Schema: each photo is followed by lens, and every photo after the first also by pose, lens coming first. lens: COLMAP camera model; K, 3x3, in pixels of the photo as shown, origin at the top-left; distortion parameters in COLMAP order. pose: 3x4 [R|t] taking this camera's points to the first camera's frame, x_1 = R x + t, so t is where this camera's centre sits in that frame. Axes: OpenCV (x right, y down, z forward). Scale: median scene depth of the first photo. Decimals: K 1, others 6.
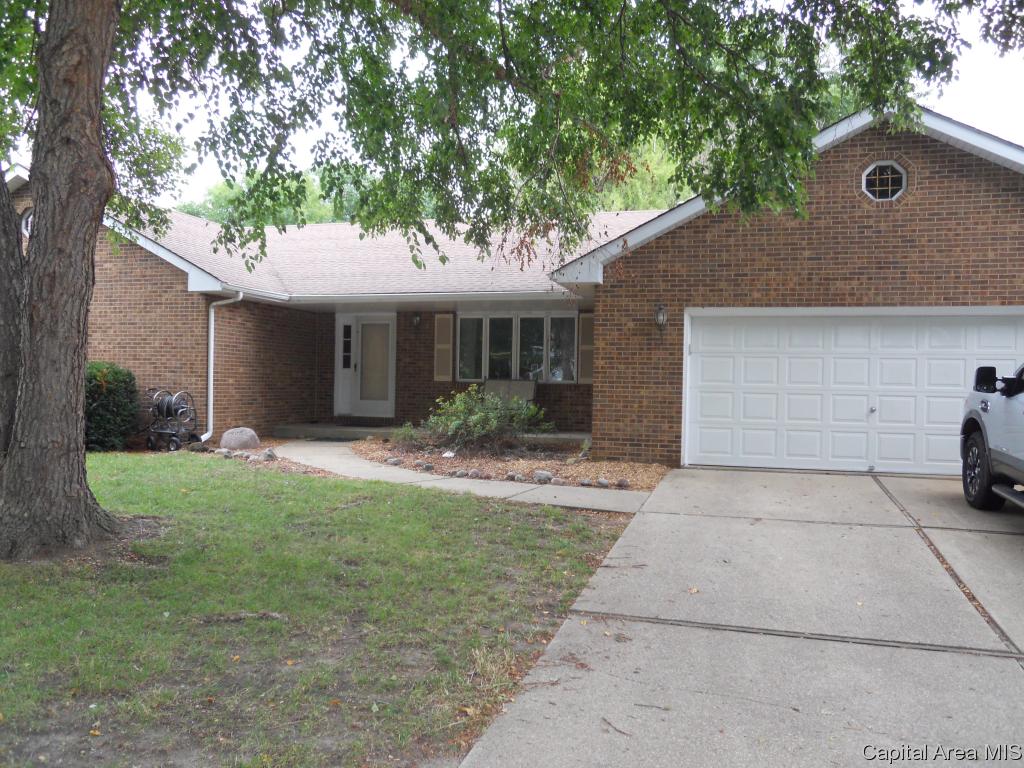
lens RADIAL K [[845.1, 0, 512.9], [0, 845.1, 397.3], [0, 0, 1]] dist [-0.043510, 0.027162]
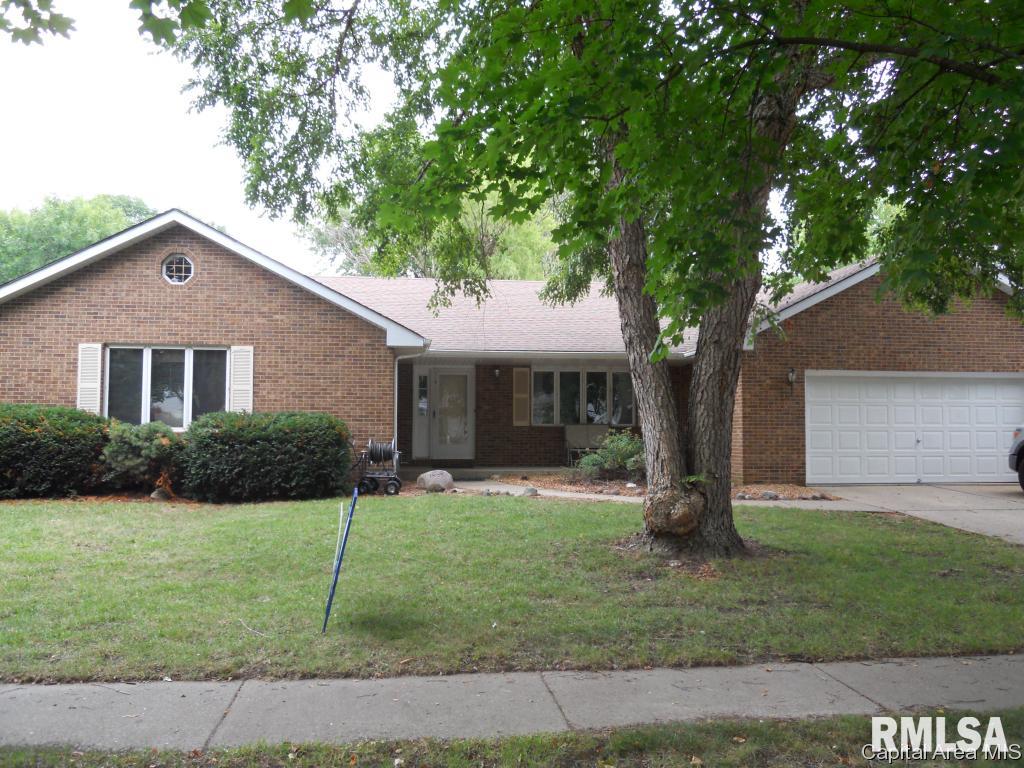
lens RADIAL K [[845.1, 0, 512.9], [0, 845.1, 397.3], [0, 0, 1]] dist [-0.043510, 0.027162]
pose [[0.915815, 0.000061, 0.401600, -0.785658], [0.020309, 0.998713, -0.046466, -0.007079], [-0.401086, 0.050710, 0.914636, -0.064785]]
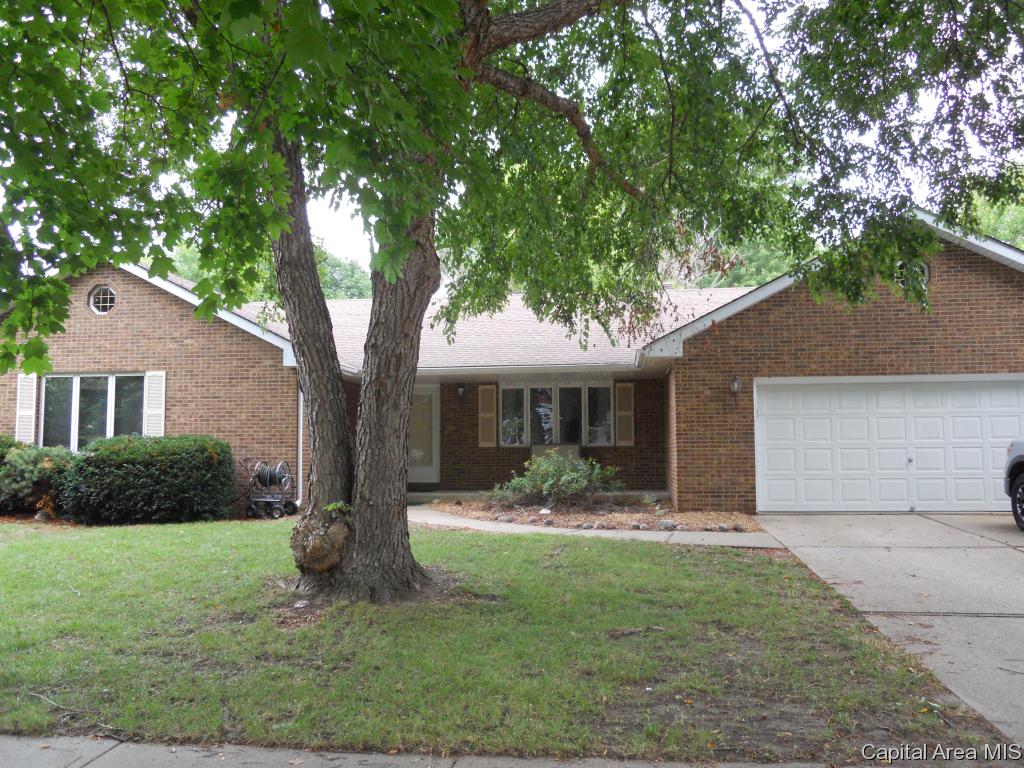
lens RADIAL K [[845.1, 0, 512.9], [0, 845.1, 397.3], [0, 0, 1]] dist [-0.043510, 0.027162]
pose [[0.986840, -0.013705, 0.161121, -0.317277], [0.026743, 0.996513, -0.079035, 0.005134], [-0.159476, 0.082304, 0.983765, -0.100568]]
